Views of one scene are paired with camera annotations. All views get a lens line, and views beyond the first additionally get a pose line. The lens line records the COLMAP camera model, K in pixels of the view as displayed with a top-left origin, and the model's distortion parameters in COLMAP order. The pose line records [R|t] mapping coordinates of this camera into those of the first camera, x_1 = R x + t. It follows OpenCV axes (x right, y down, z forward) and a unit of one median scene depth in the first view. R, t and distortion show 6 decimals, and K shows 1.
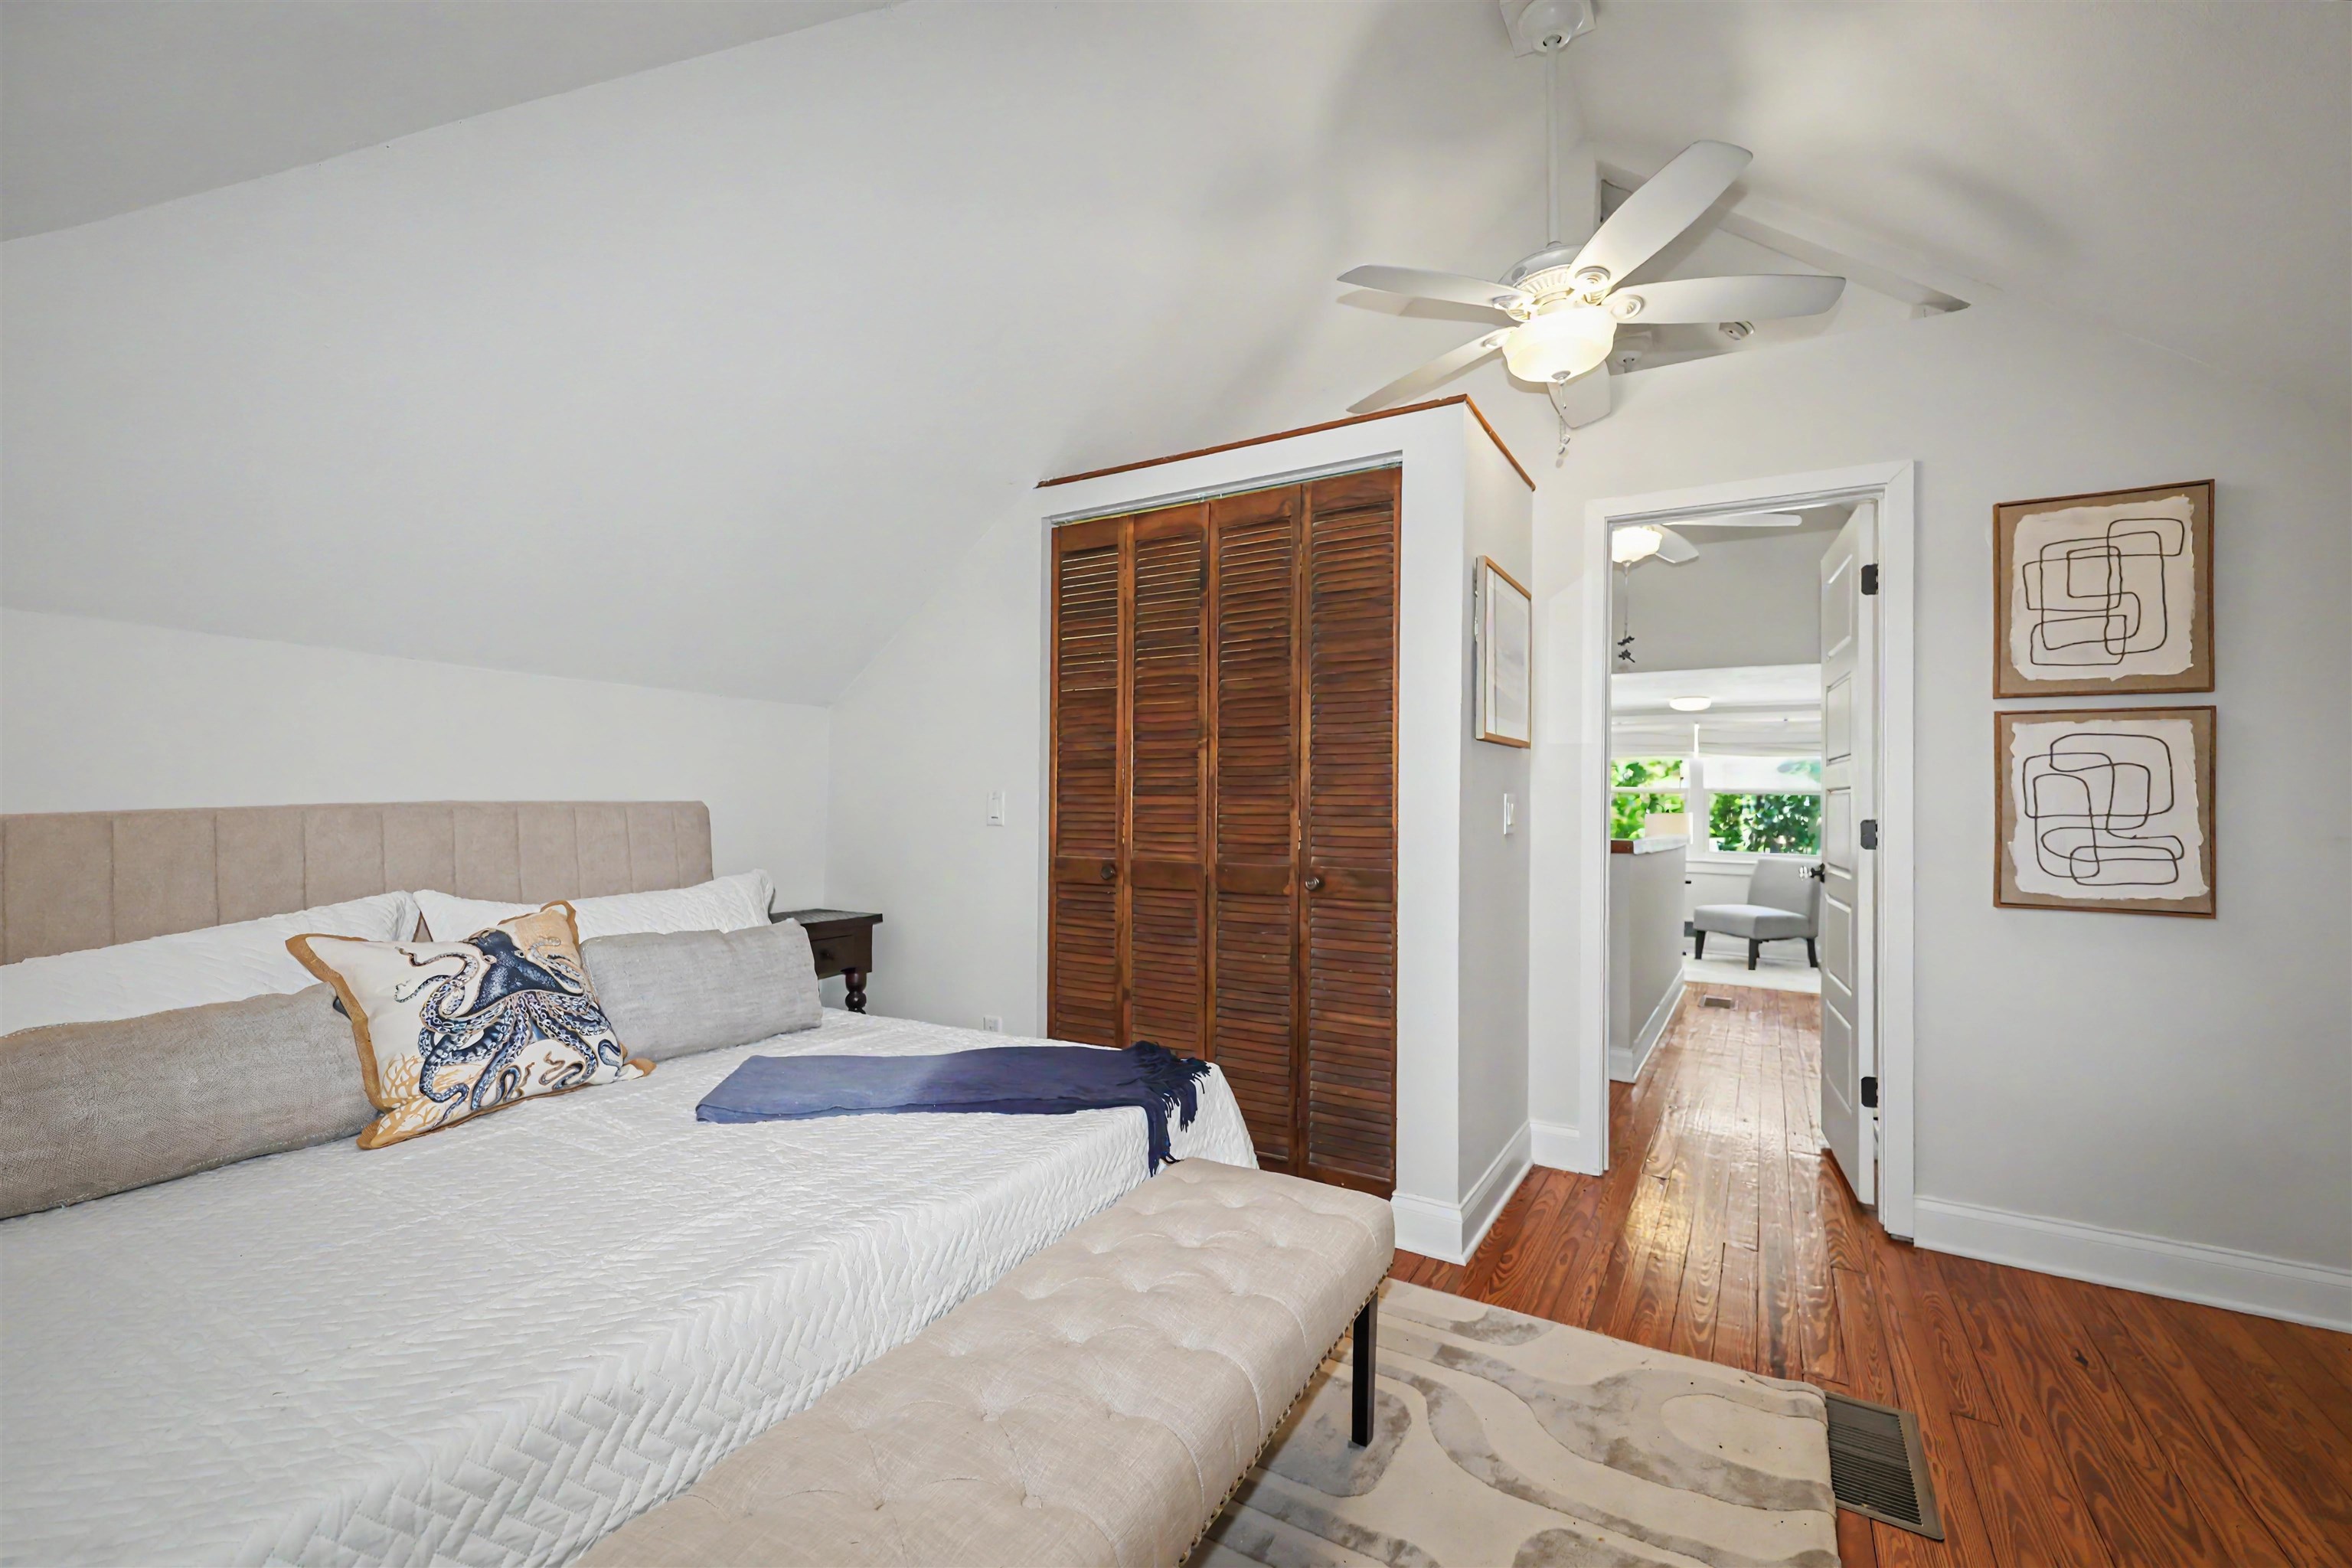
lens RADIAL K [[944.0, 0, 1182.8], [0, 944.0, 802.6], [0, 0, 1]] dist [0.002965, -0.000529]
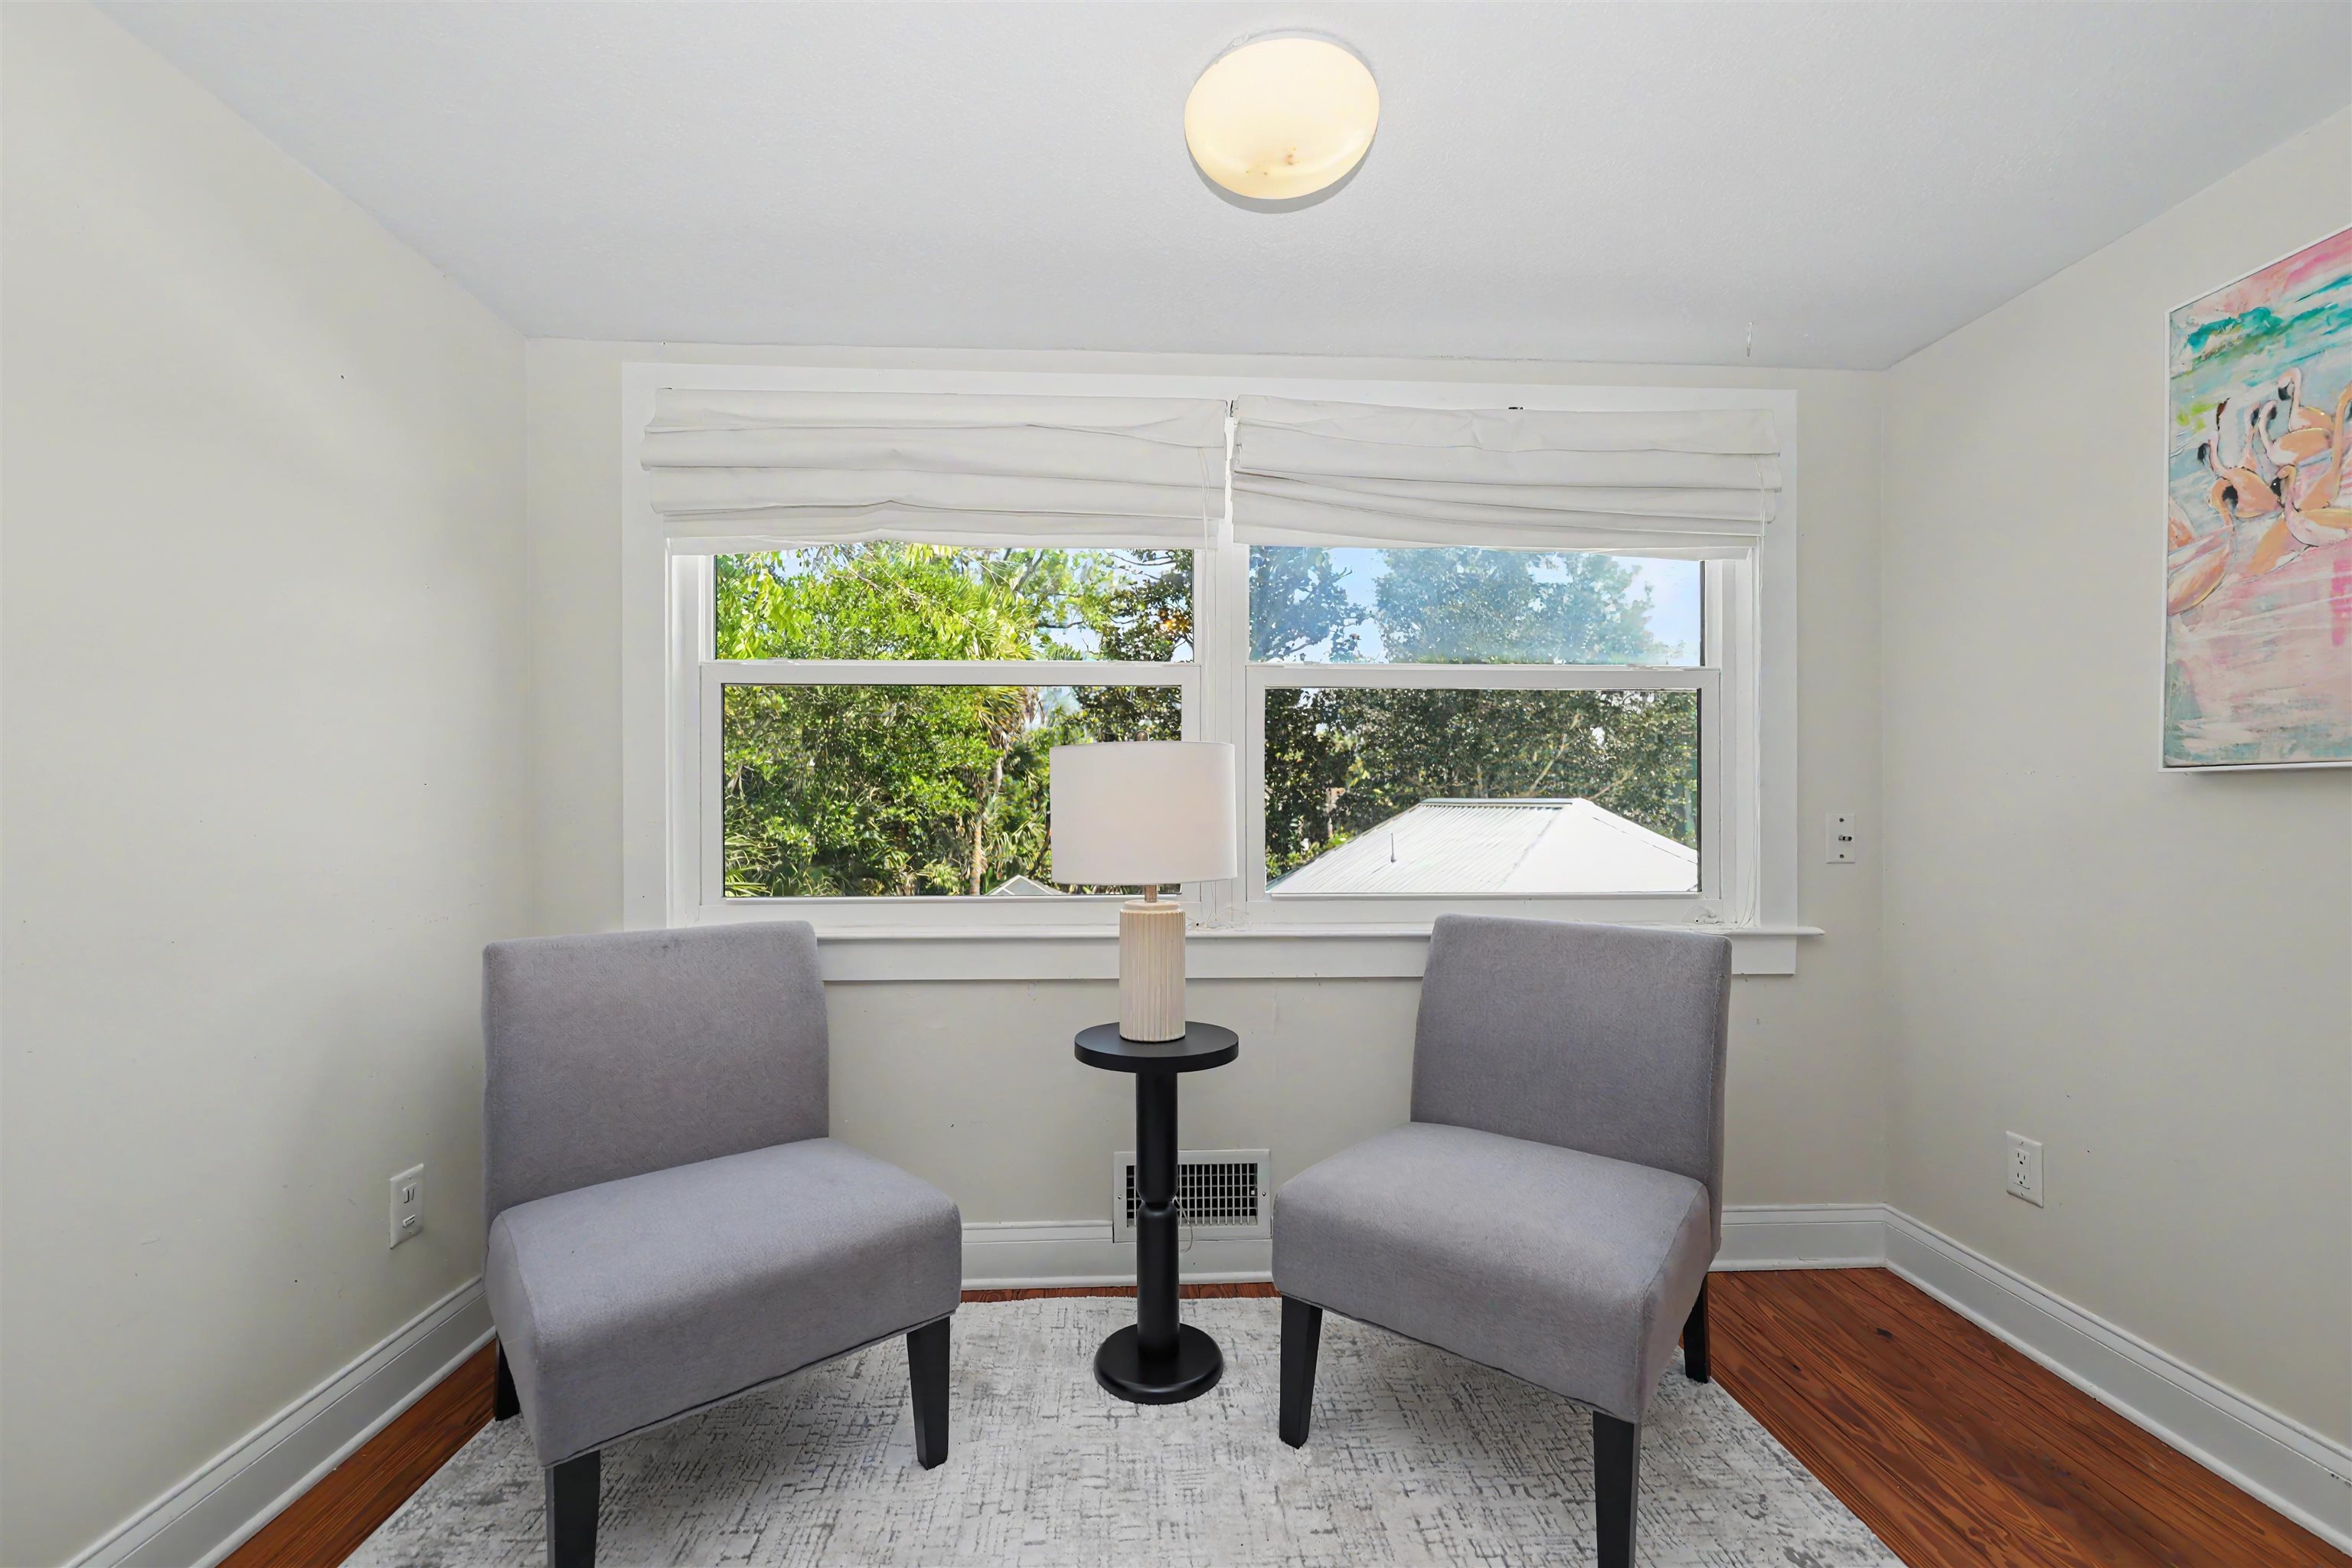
lens RADIAL K [[944.0, 0, 1177.2], [0, 944.0, 799.6], [0, 0, 1]] dist [0.002965, -0.000529]
pose [[0.819866, -0.000435, 0.572556, 0.544090], [-0.002821, 0.999985, 0.004799, 0.034153], [-0.572549, -0.005549, 0.819852, 1.149135]]
